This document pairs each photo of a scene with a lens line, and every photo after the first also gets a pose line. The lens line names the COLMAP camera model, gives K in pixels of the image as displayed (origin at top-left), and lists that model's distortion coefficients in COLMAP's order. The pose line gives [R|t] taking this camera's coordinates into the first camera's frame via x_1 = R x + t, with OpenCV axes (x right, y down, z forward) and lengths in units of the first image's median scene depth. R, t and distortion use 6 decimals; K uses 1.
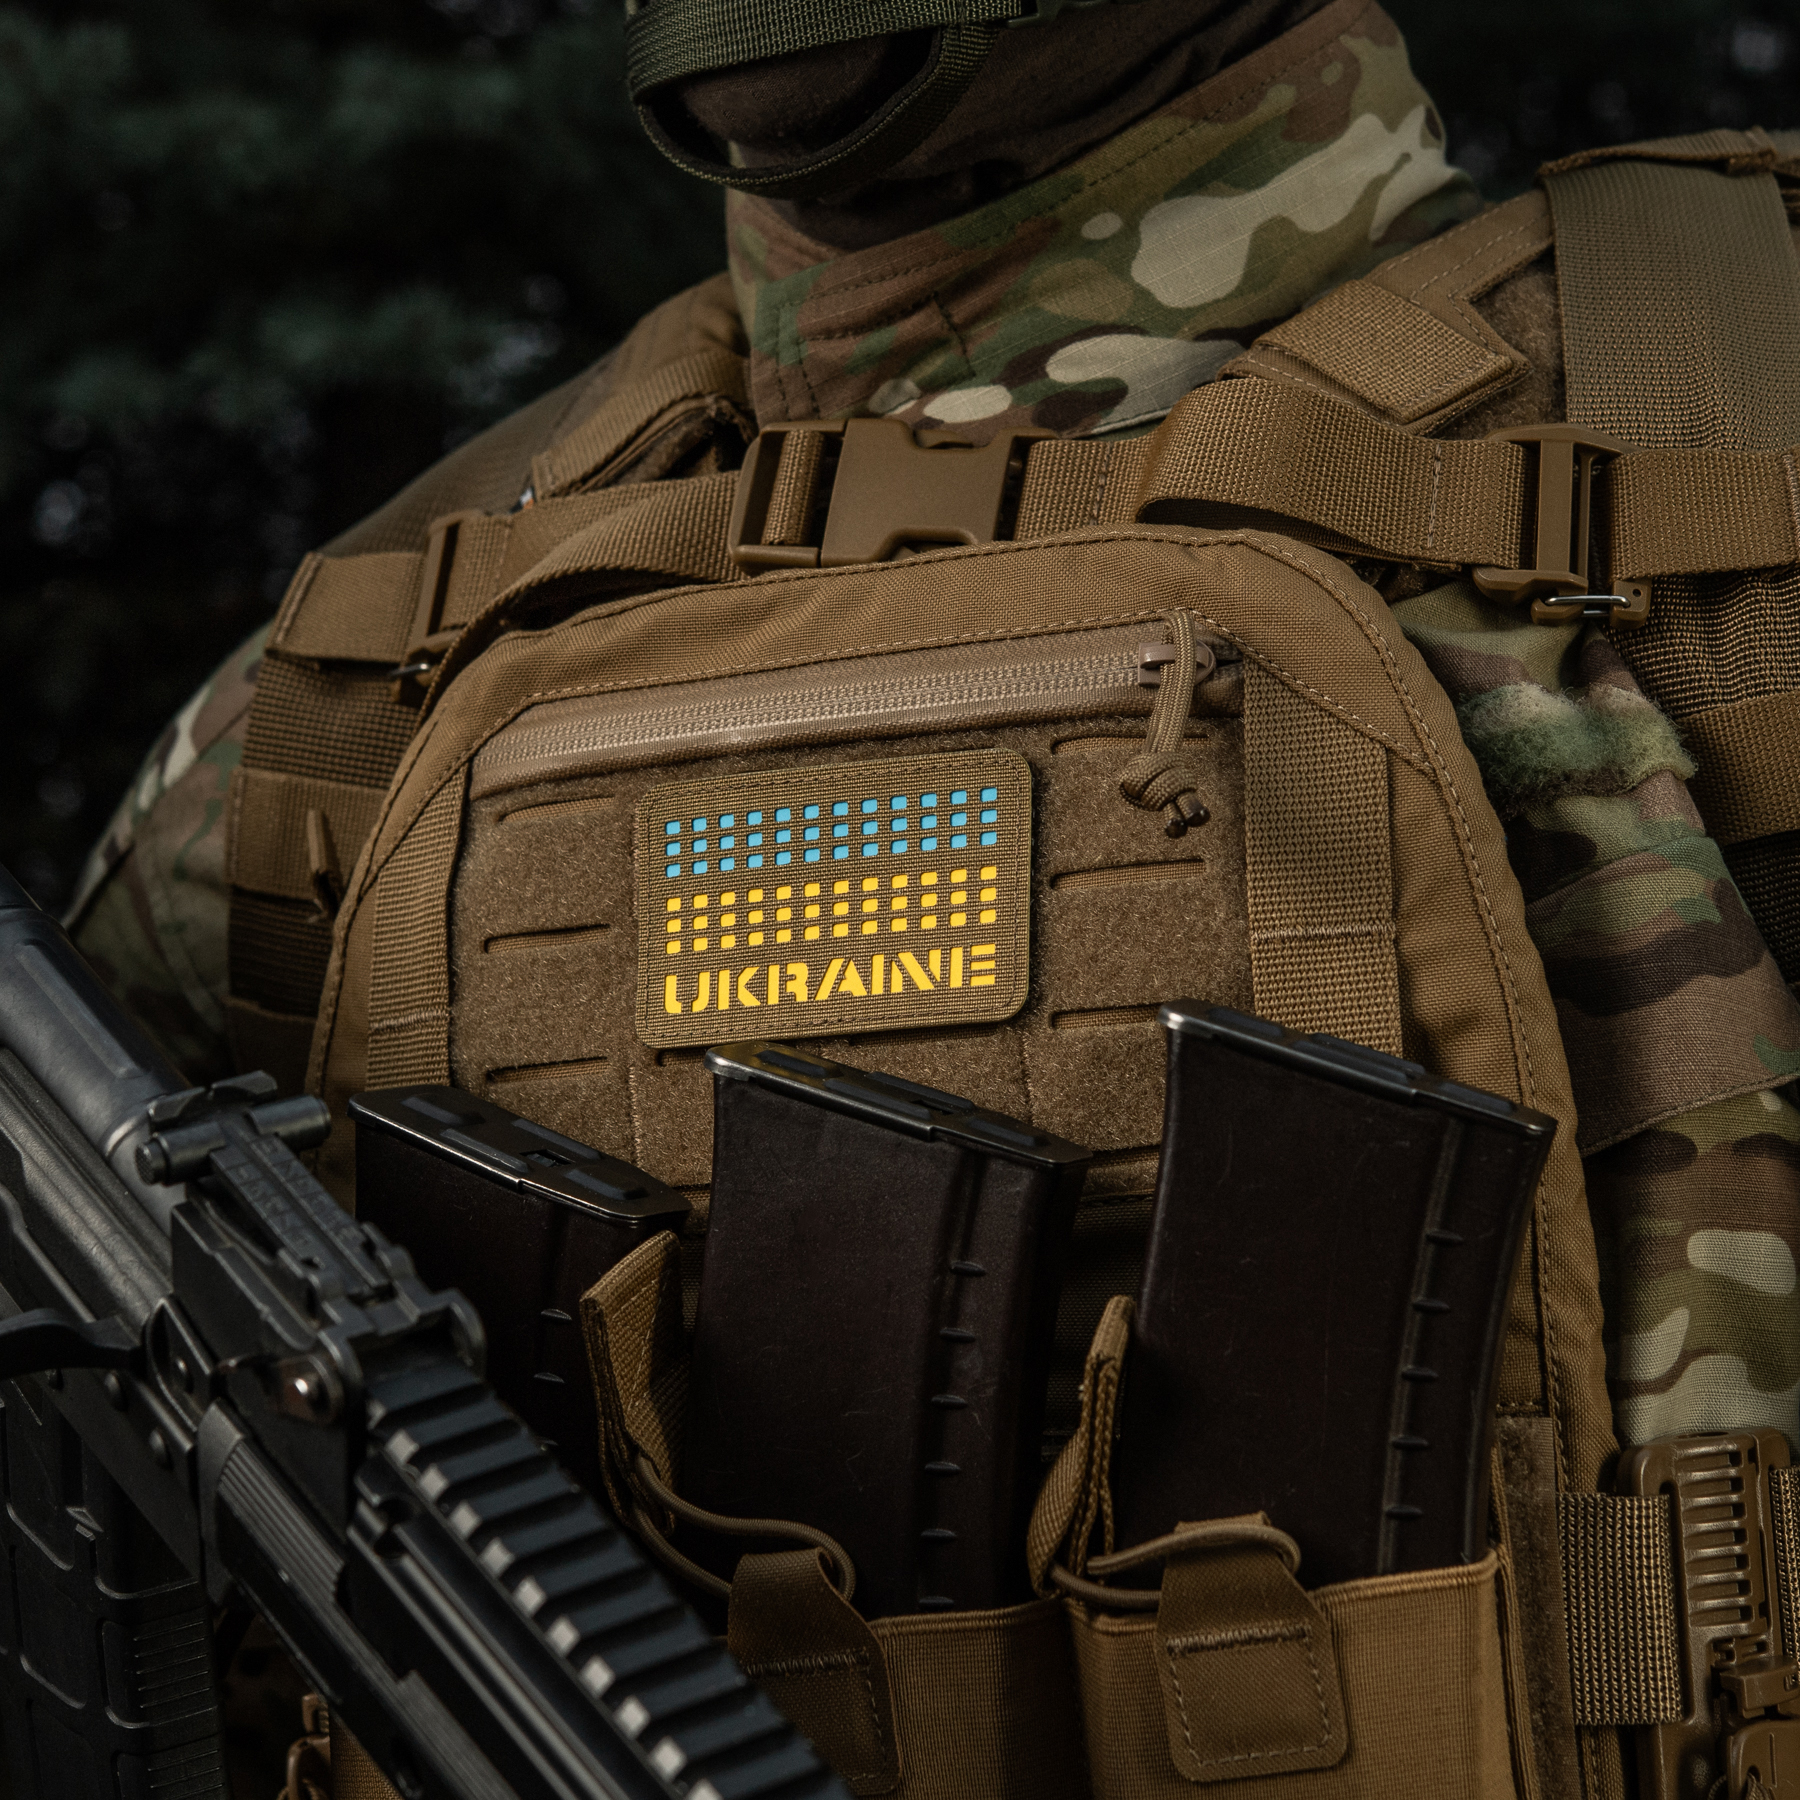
lens RADIAL K [[5138.1, 0, 895.8], [0, 5138.1, 829.0], [0, 0, 1]] dist [0.079117, -2.675941]
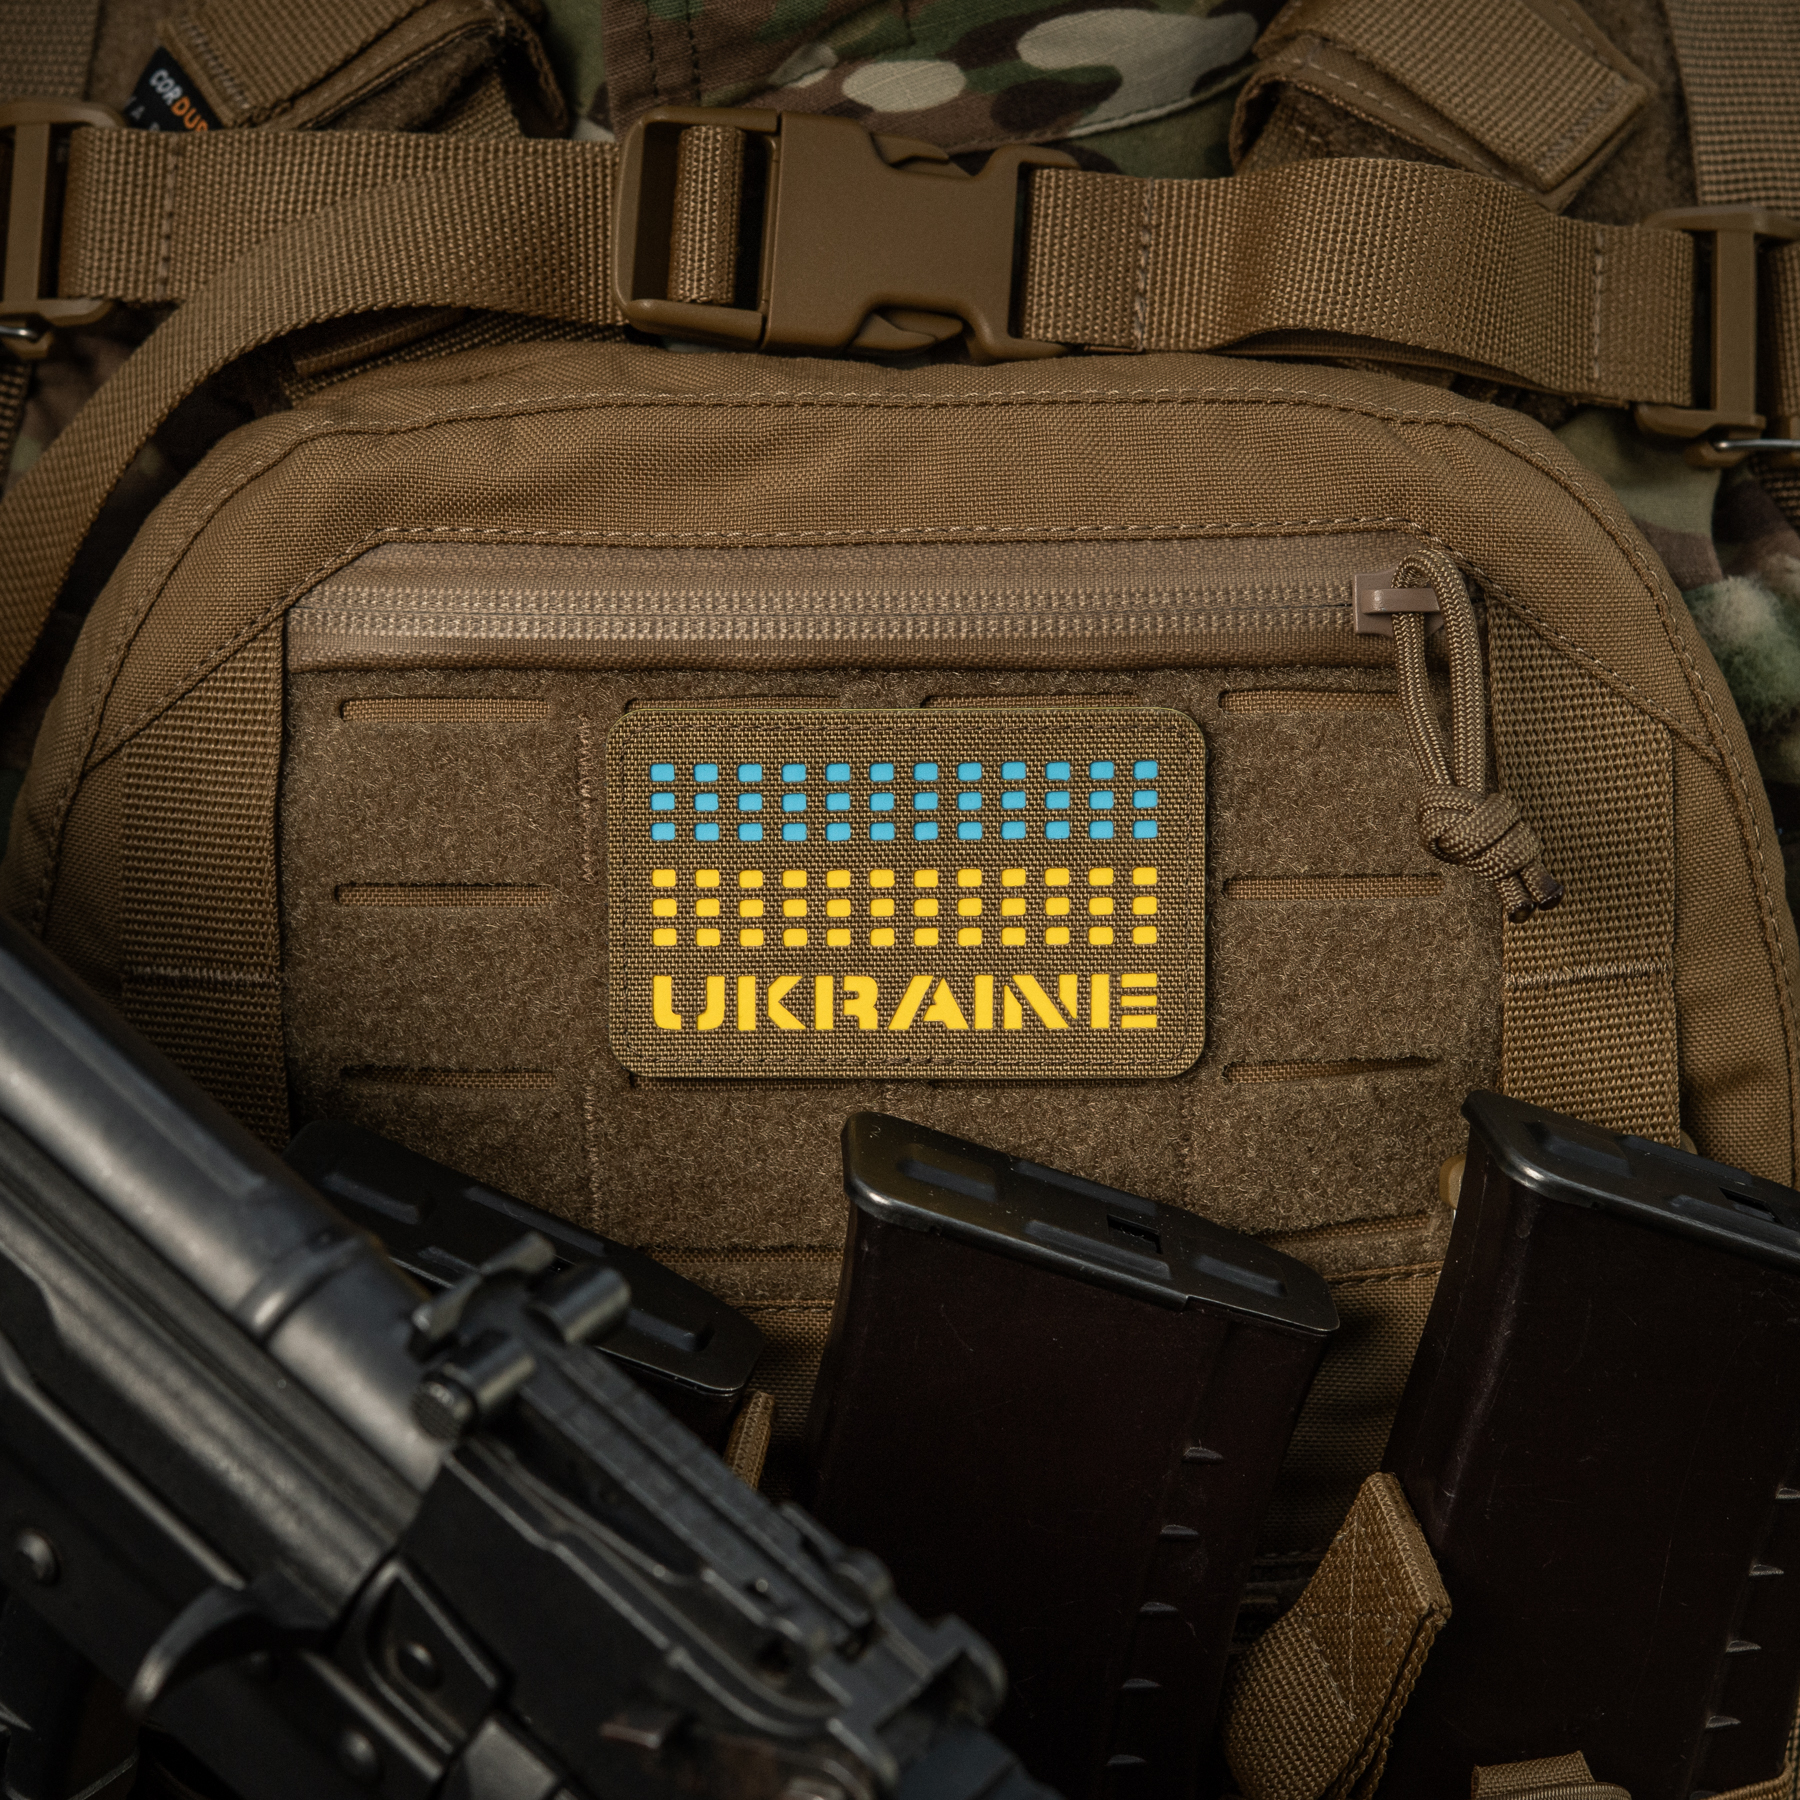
lens RADIAL K [[5138.1, 0, 895.8], [0, 5138.1, 829.0], [0, 0, 1]] dist [0.079117, -2.675941]
pose [[0.908210, -0.050116, 0.415502, -0.321603], [-0.077603, 0.955421, 0.284864, -0.205844], [-0.411256, -0.290961, 0.863834, 0.364667]]
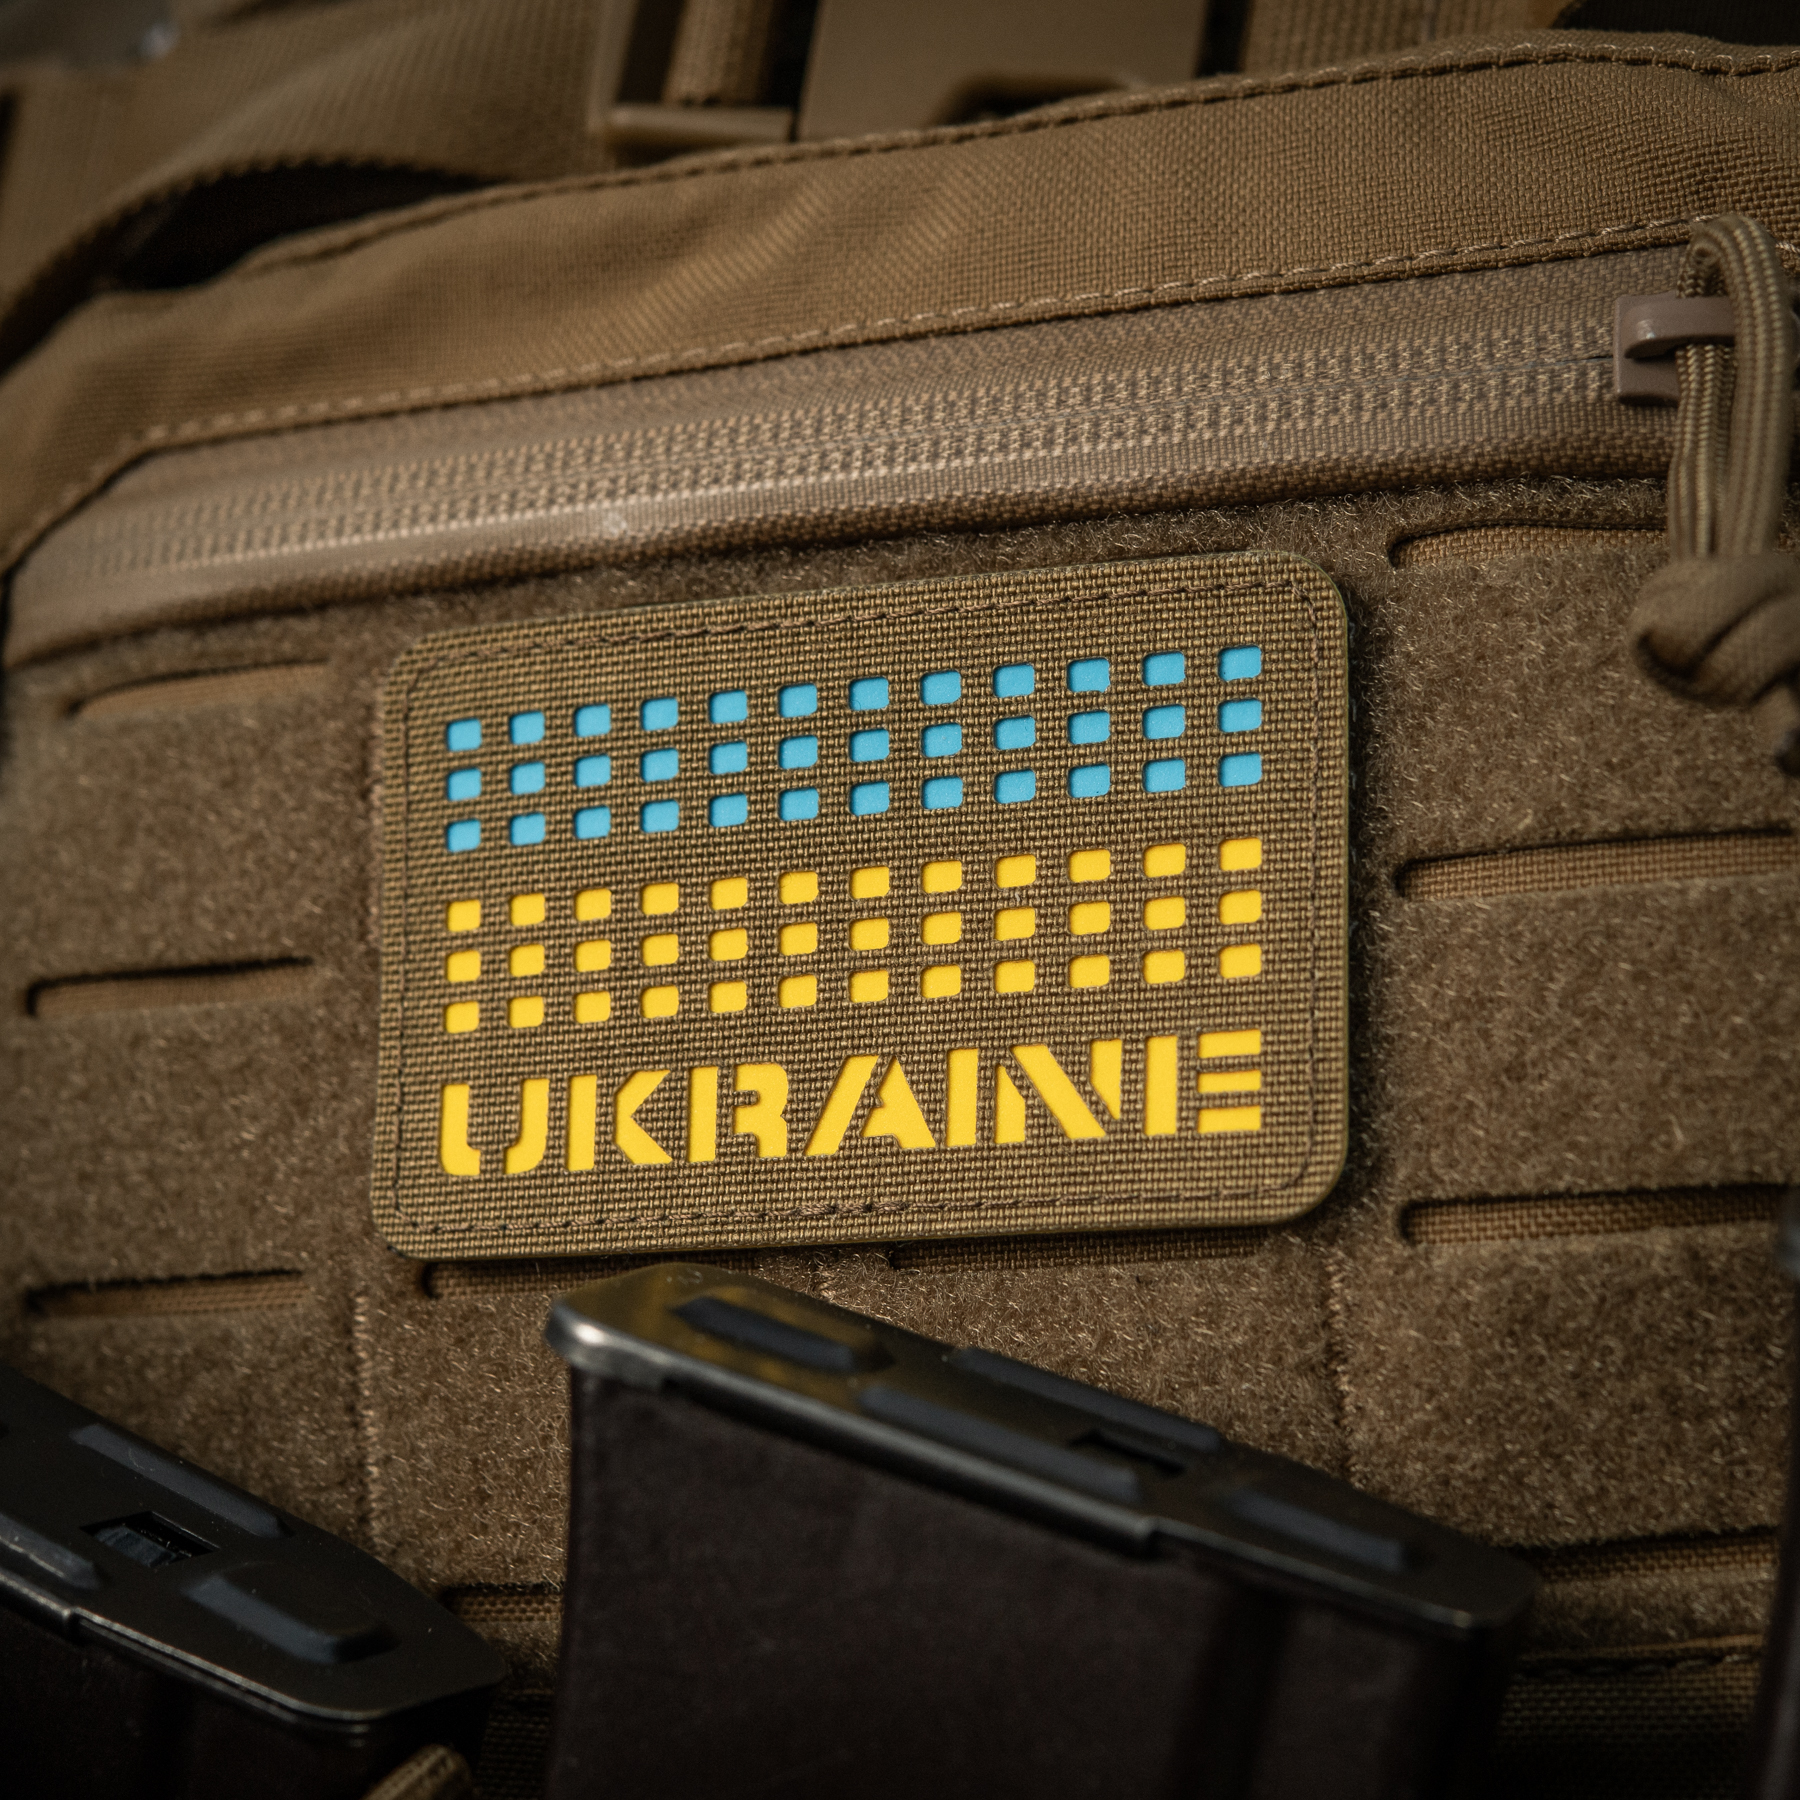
lens RADIAL K [[5138.1, 0, 895.8], [0, 5138.1, 829.0], [0, 0, 1]] dist [0.079117, -2.675941]
pose [[0.998711, 0.012010, 0.049318, -0.029169], [-0.012737, 0.999814, 0.014448, 0.000962], [-0.049135, -0.015058, 0.998679, 0.585487]]
